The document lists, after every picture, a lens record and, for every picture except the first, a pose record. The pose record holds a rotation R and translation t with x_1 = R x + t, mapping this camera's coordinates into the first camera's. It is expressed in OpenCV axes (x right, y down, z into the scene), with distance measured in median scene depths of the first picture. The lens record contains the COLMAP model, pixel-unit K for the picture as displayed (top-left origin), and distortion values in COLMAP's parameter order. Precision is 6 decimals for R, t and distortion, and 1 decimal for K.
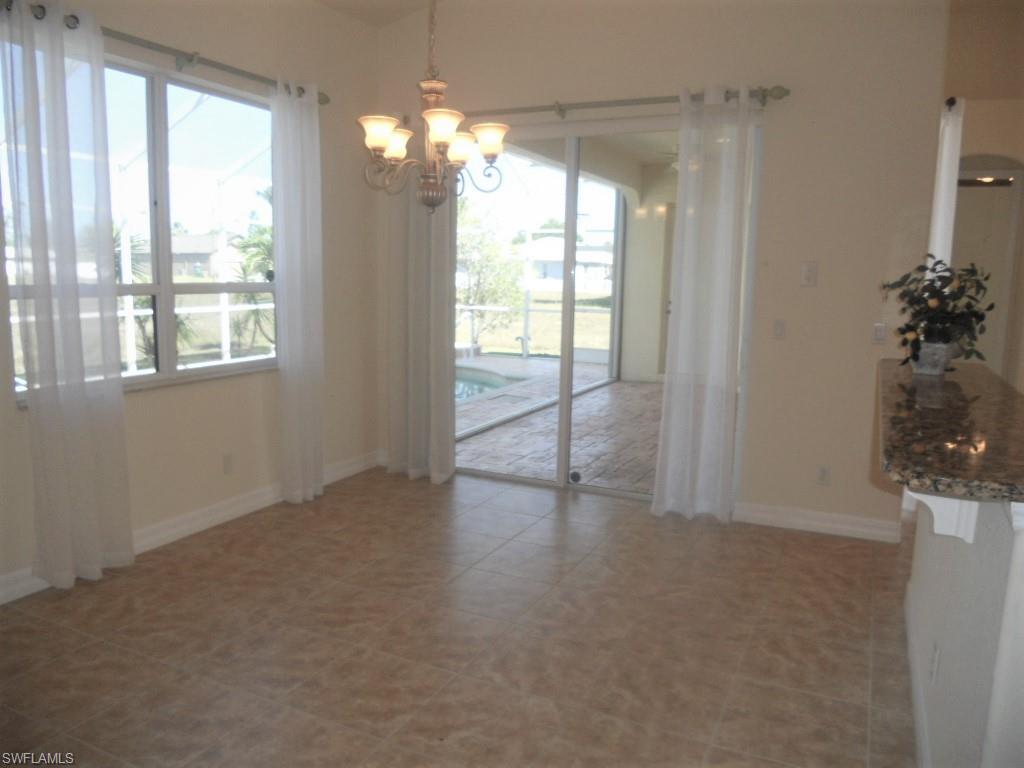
lens RADIAL K [[760.0, 0, 513.8], [0, 760.0, 390.0], [0, 0, 1]] dist [-0.110258, 0.086162]
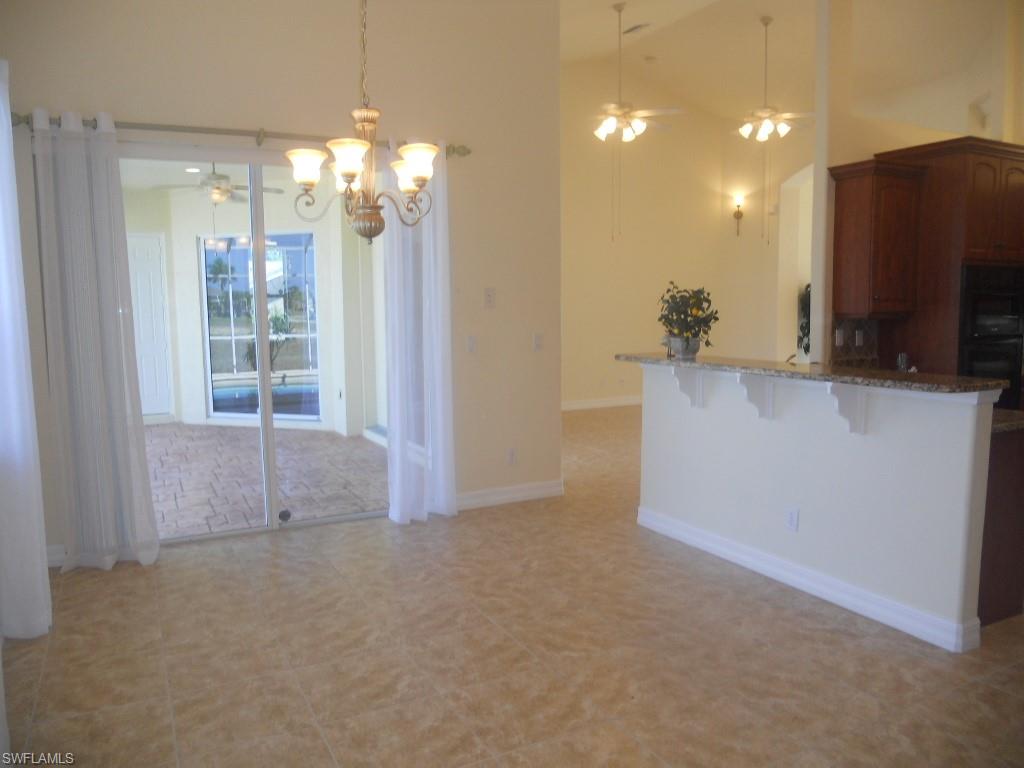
lens RADIAL K [[760.0, 0, 513.8], [0, 760.0, 390.0], [0, 0, 1]] dist [-0.110258, 0.086162]
pose [[0.594629, -0.117607, 0.795352, -0.765850], [0.146224, 0.988565, 0.036856, -0.056456], [-0.790591, 0.094384, 0.605026, 0.275366]]
